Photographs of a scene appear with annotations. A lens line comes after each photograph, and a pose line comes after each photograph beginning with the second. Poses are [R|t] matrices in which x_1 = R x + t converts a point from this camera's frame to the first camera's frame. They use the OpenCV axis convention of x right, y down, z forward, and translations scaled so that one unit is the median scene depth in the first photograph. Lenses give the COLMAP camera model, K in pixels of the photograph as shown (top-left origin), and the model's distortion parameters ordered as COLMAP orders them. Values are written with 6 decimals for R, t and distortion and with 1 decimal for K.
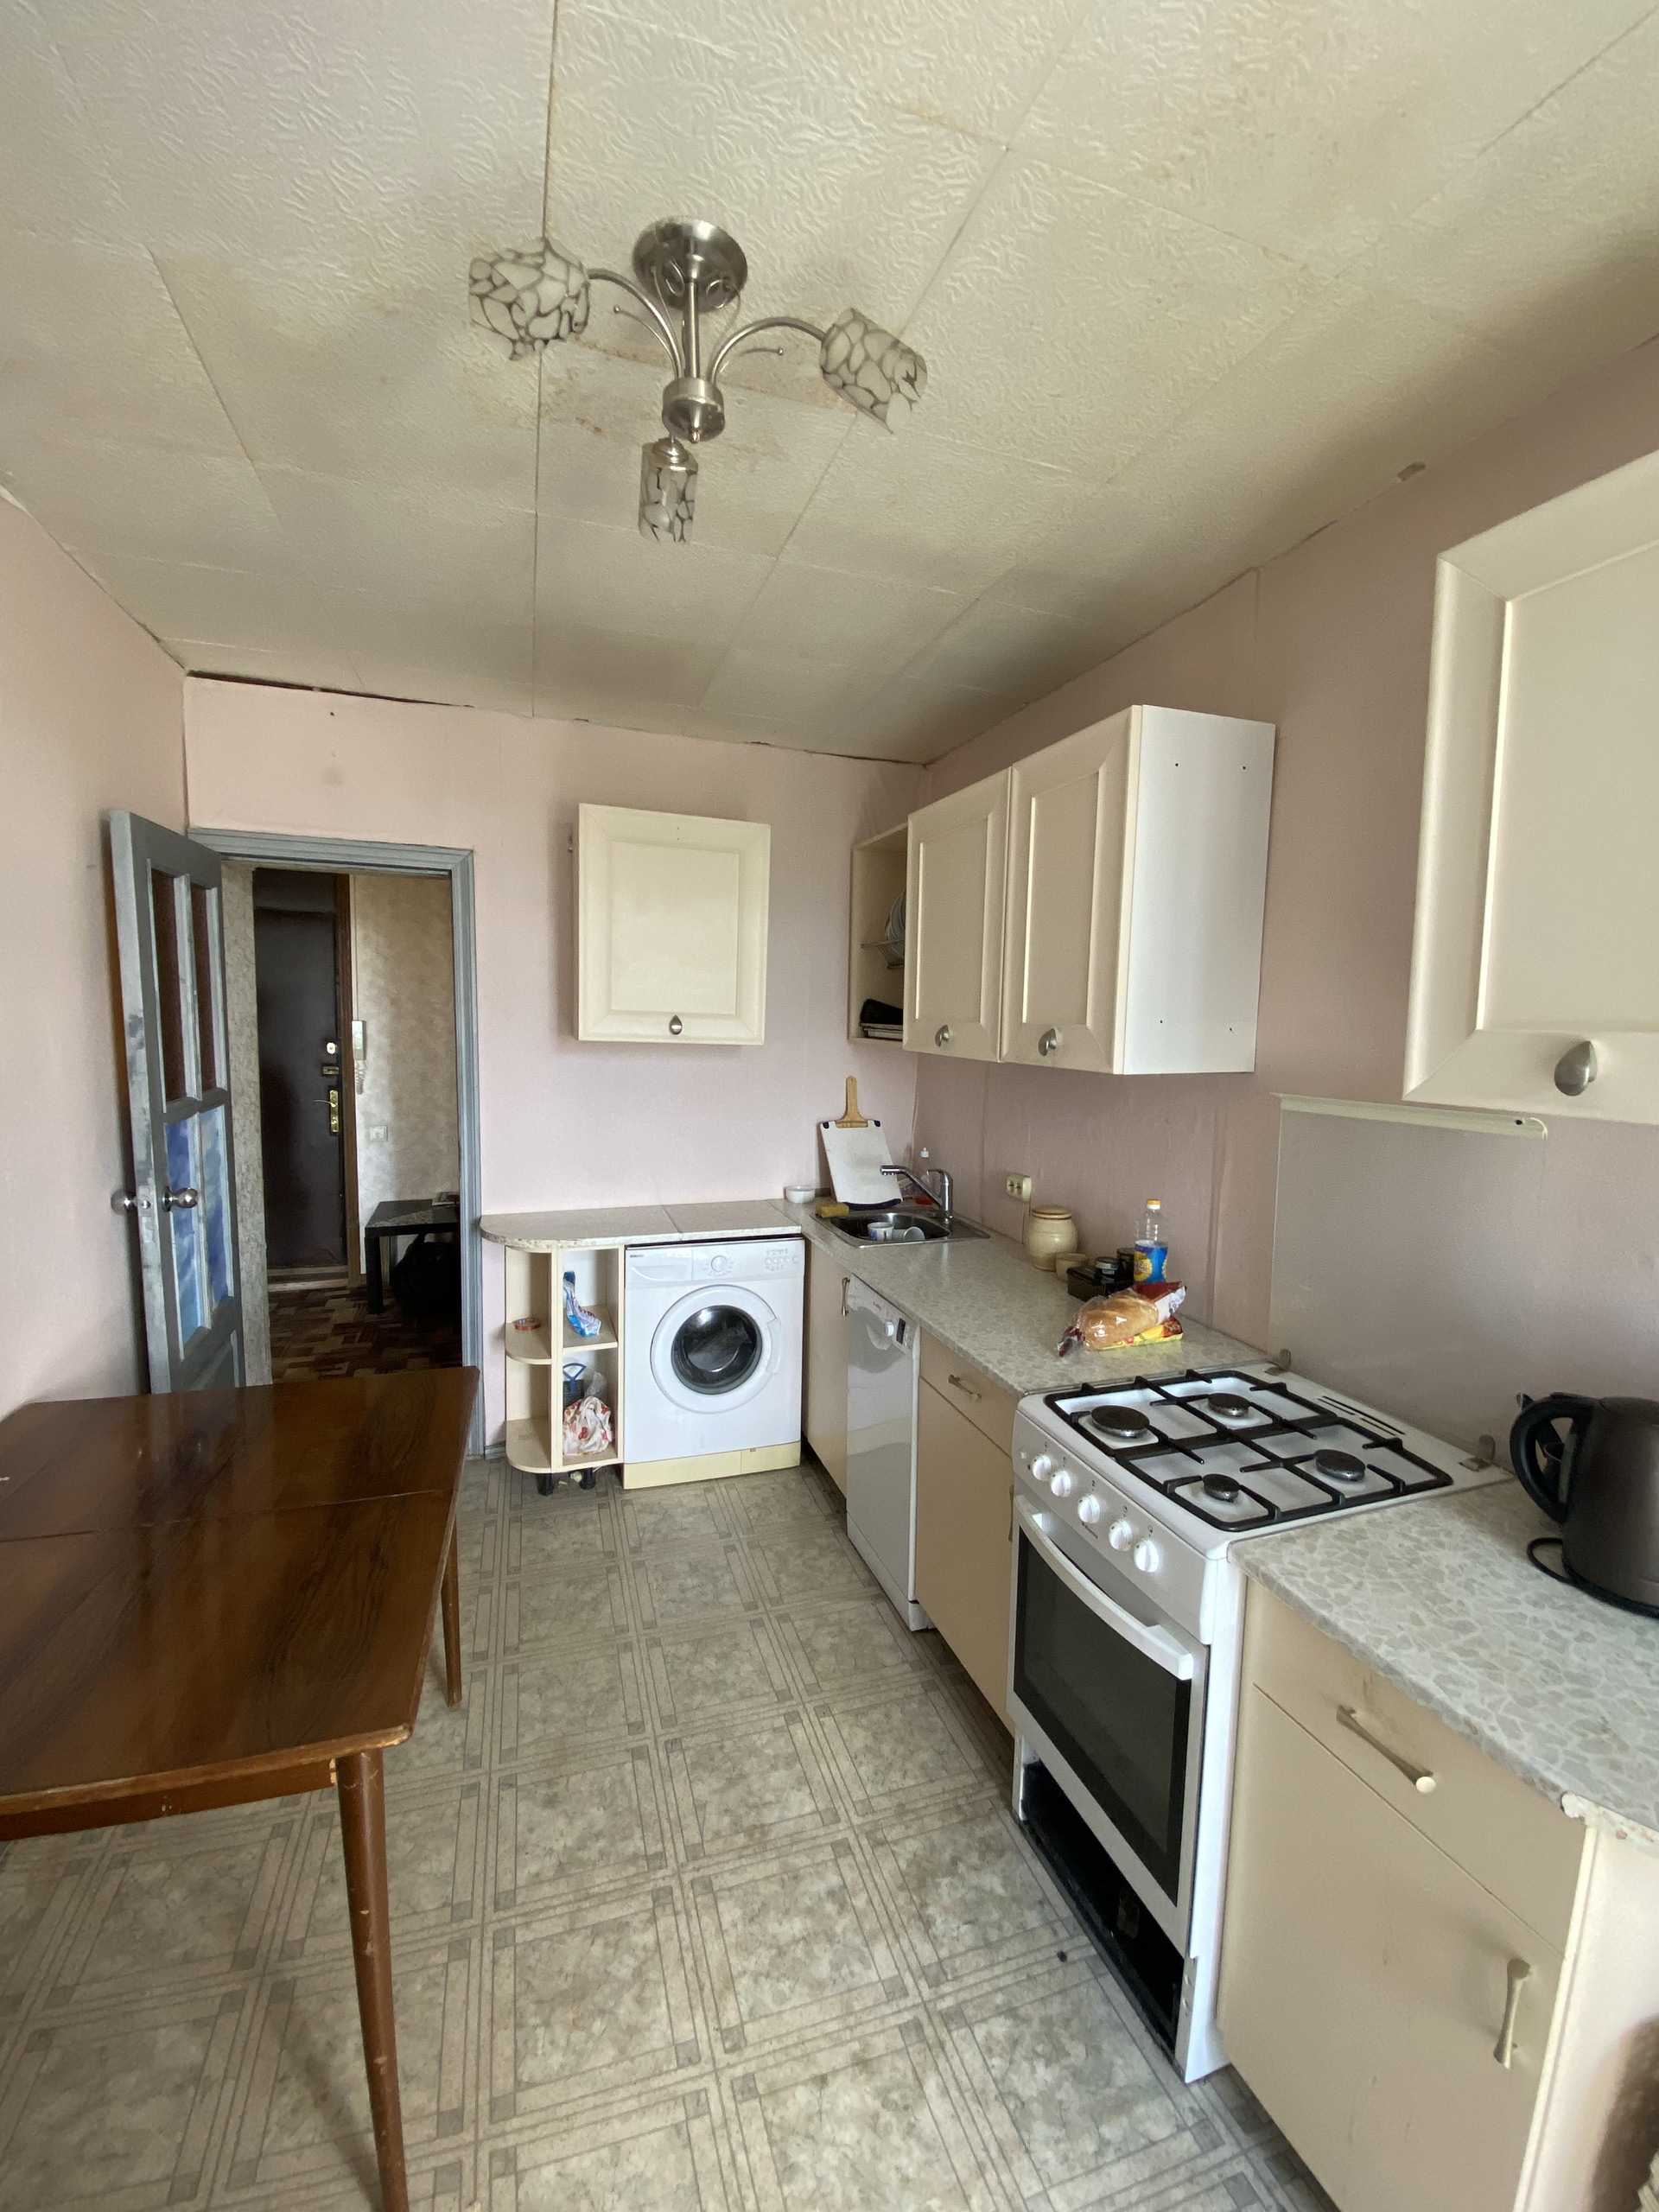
lens RADIAL K [[902.0, 0, 829.5], [0, 902.0, 1106.0], [0, 0, 1]] dist [0.009747, -0.000149]
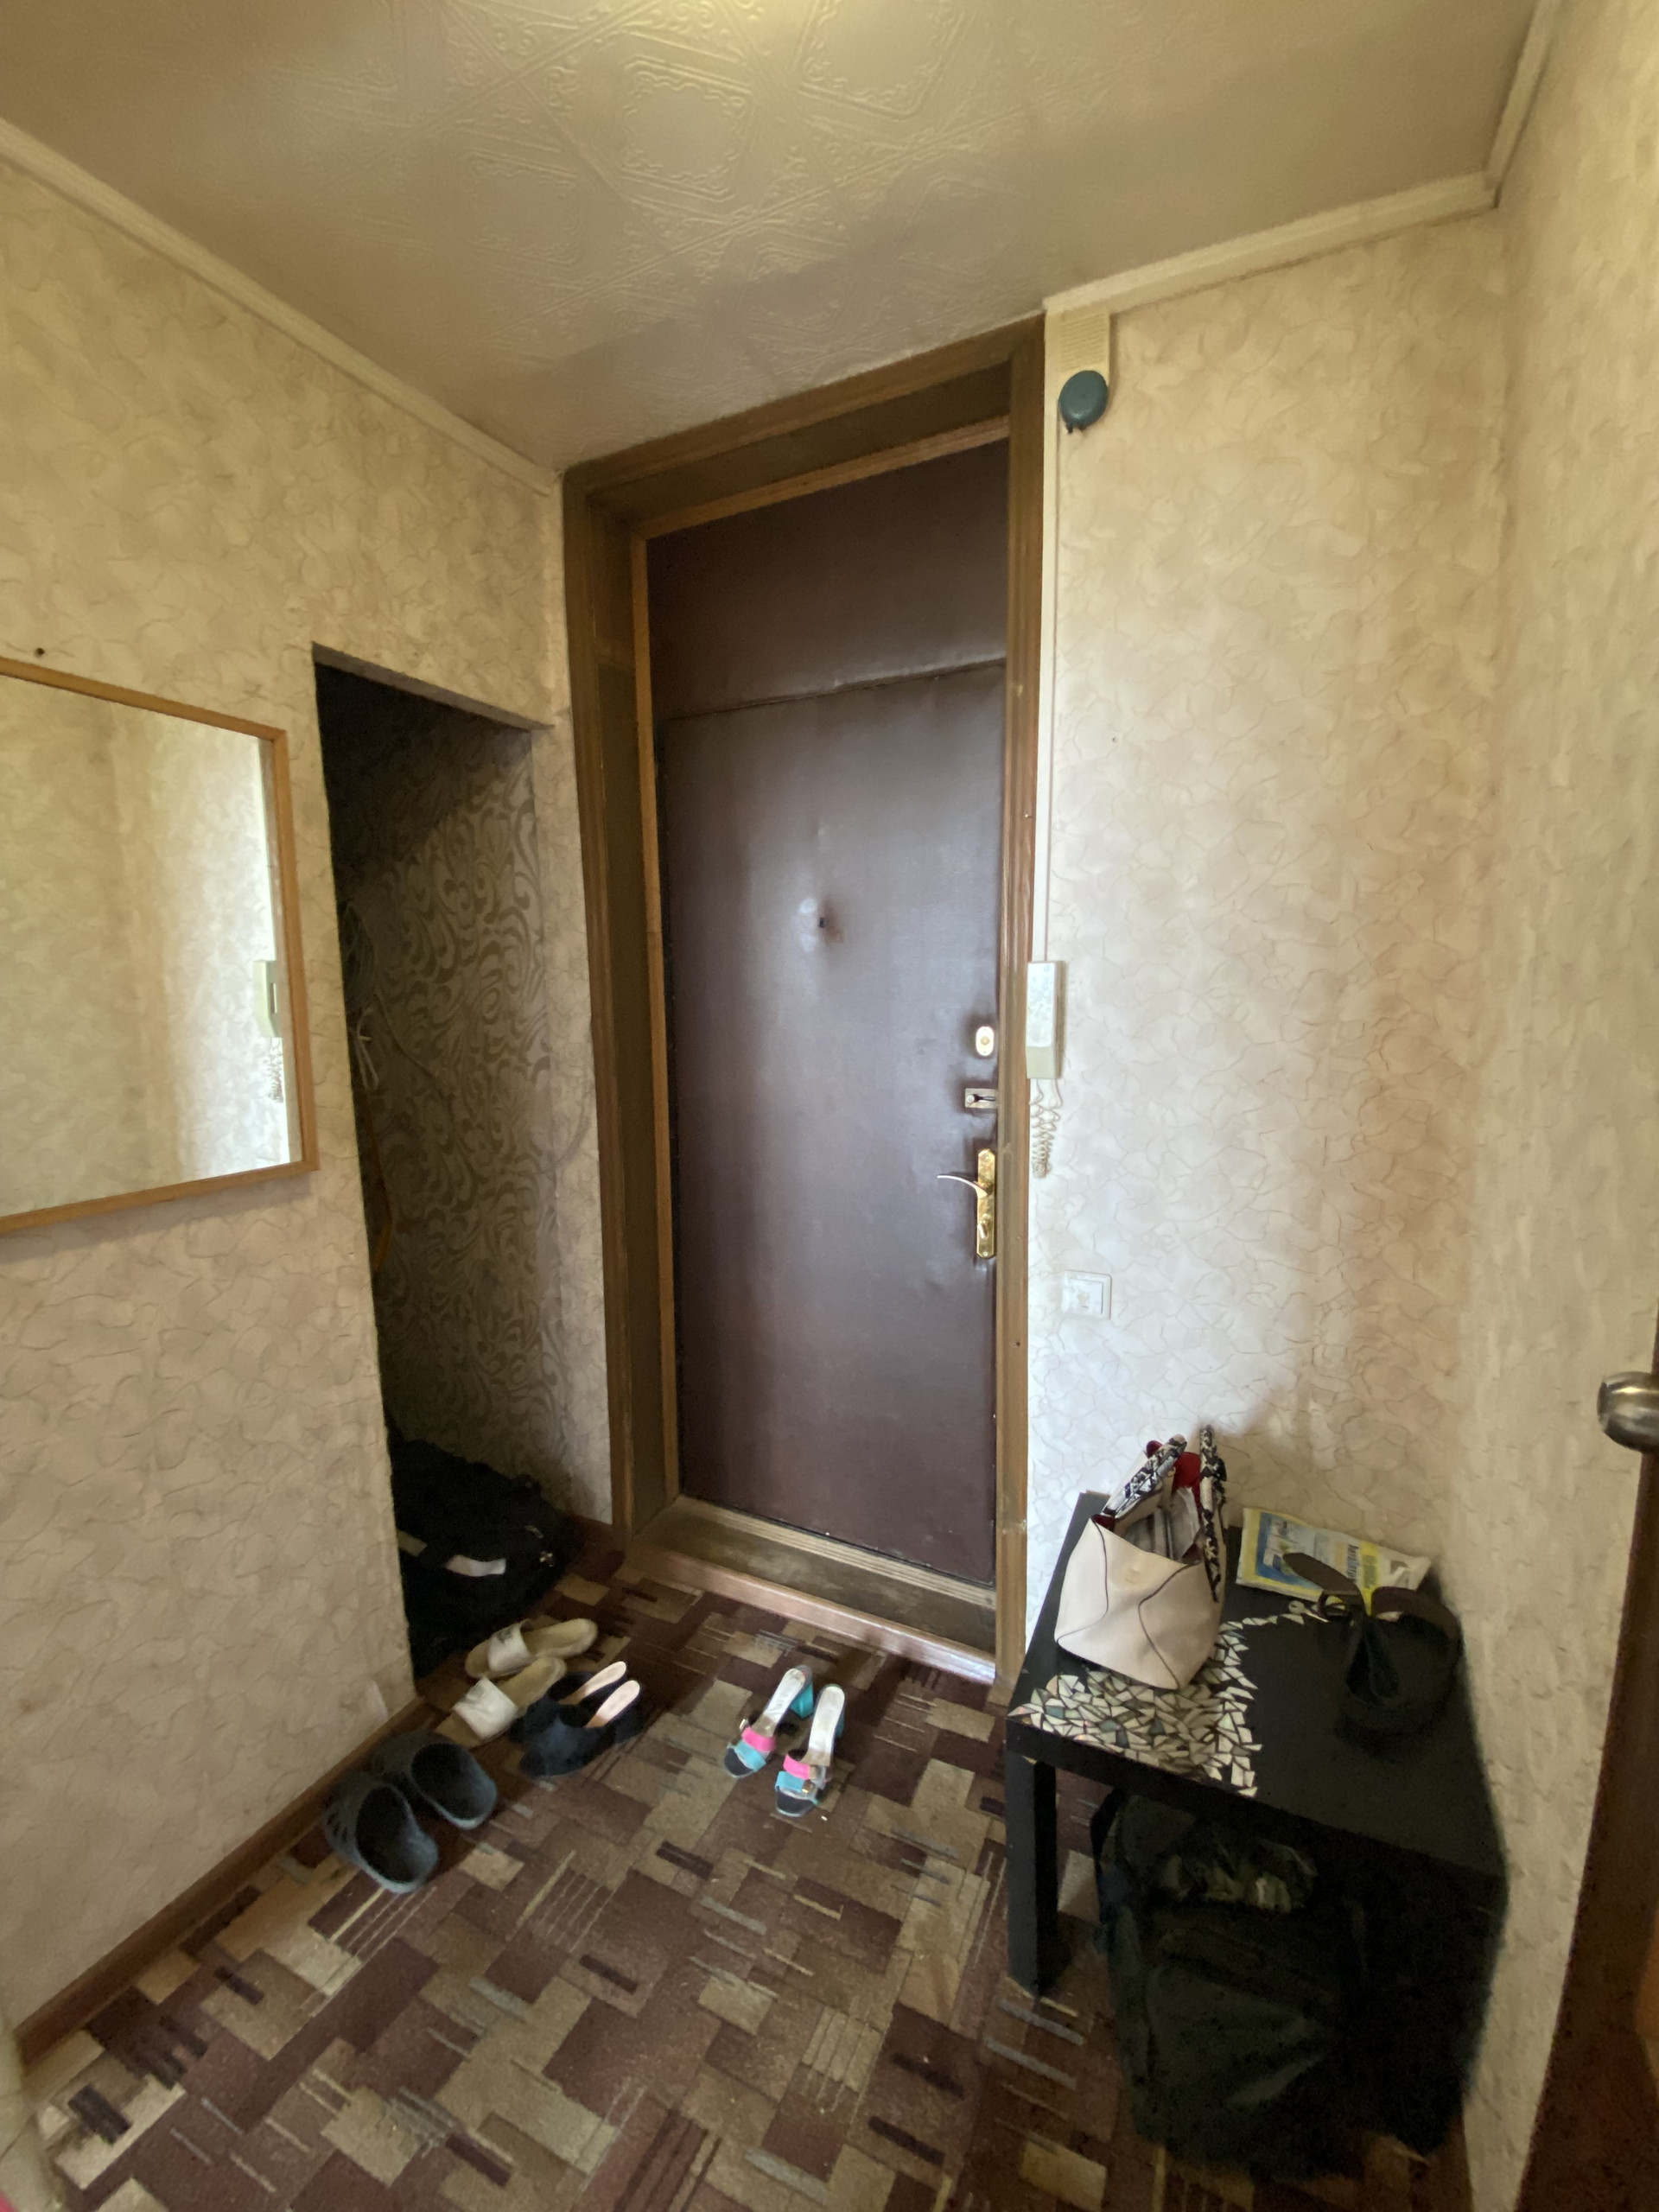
lens RADIAL K [[902.0, 0, 829.5], [0, 902.0, 1106.0], [0, 0, 1]] dist [0.009747, -0.000149]
pose [[0.712010, 0.063584, -0.699284, -0.336744], [-0.038967, 0.997935, 0.051063, -0.054546], [0.701087, -0.009108, 0.713018, 0.695511]]
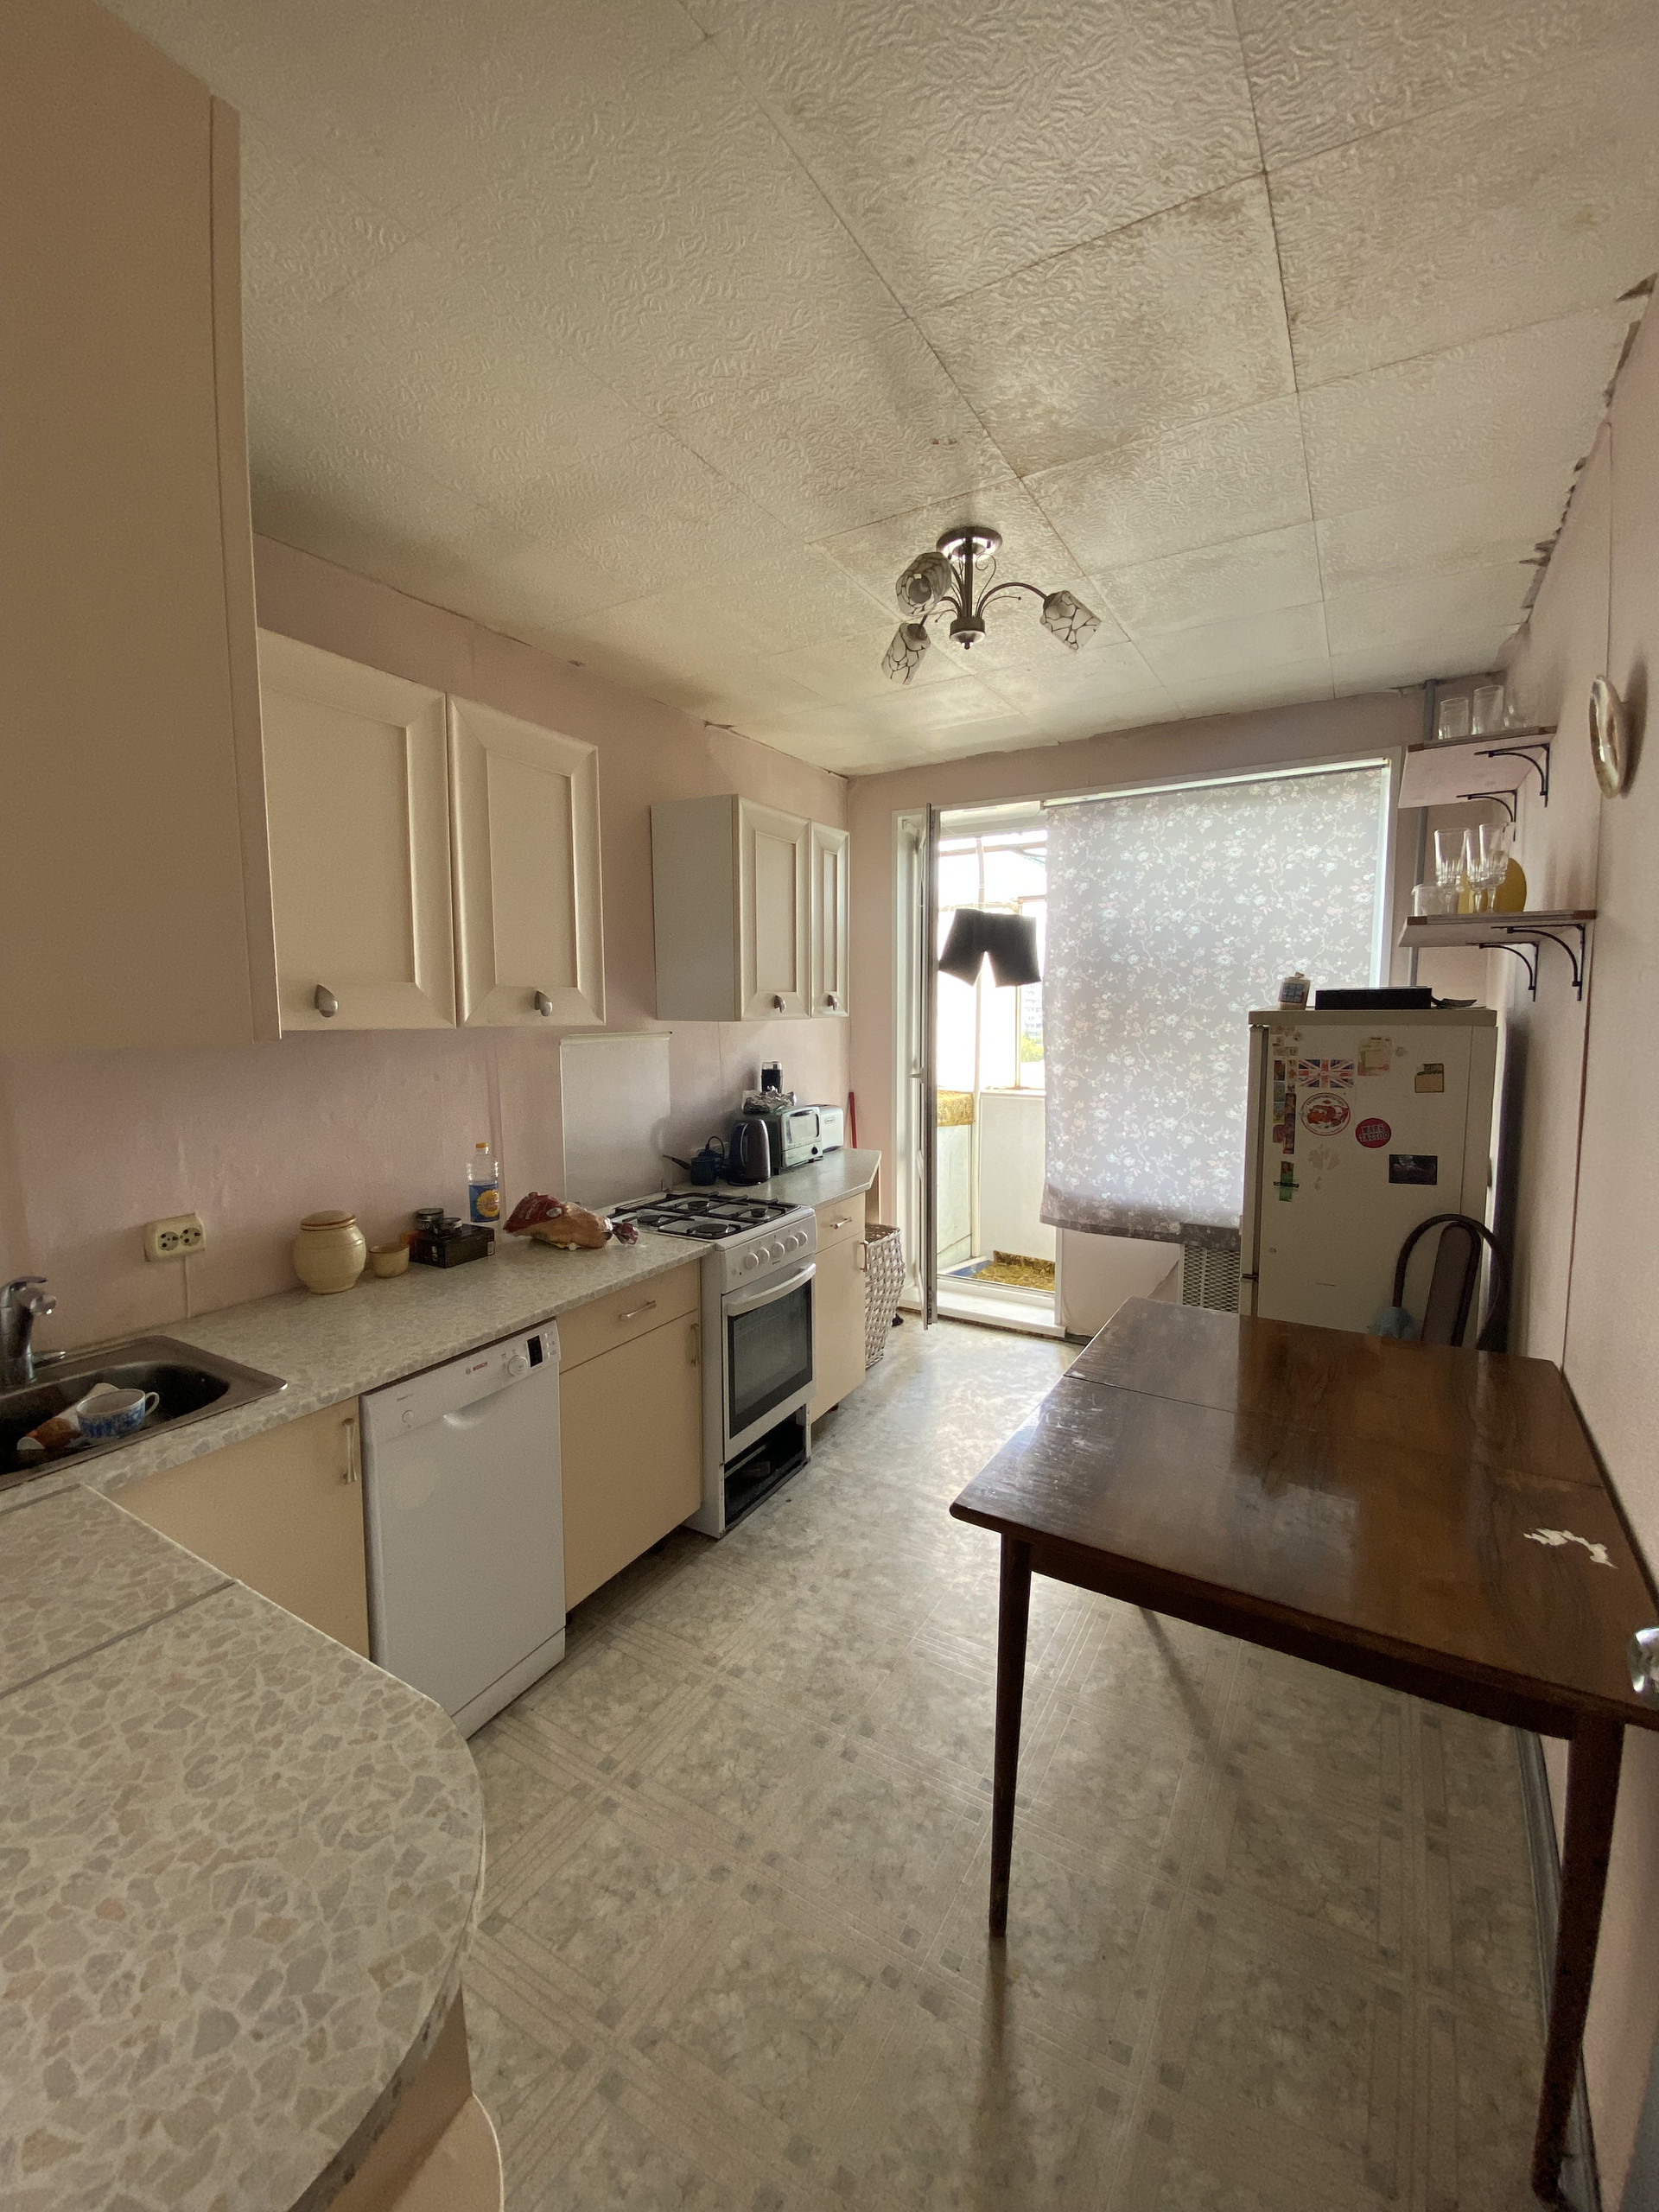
lens RADIAL K [[902.0, 0, 829.5], [0, 902.0, 1106.0], [0, 0, 1]] dist [0.009747, -0.000149]
pose [[-0.636403, -0.110263, 0.763435, -0.949790], [0.079595, 0.975060, 0.207180, -0.166307], [-0.767239, 0.192616, -0.611755, 1.664557]]
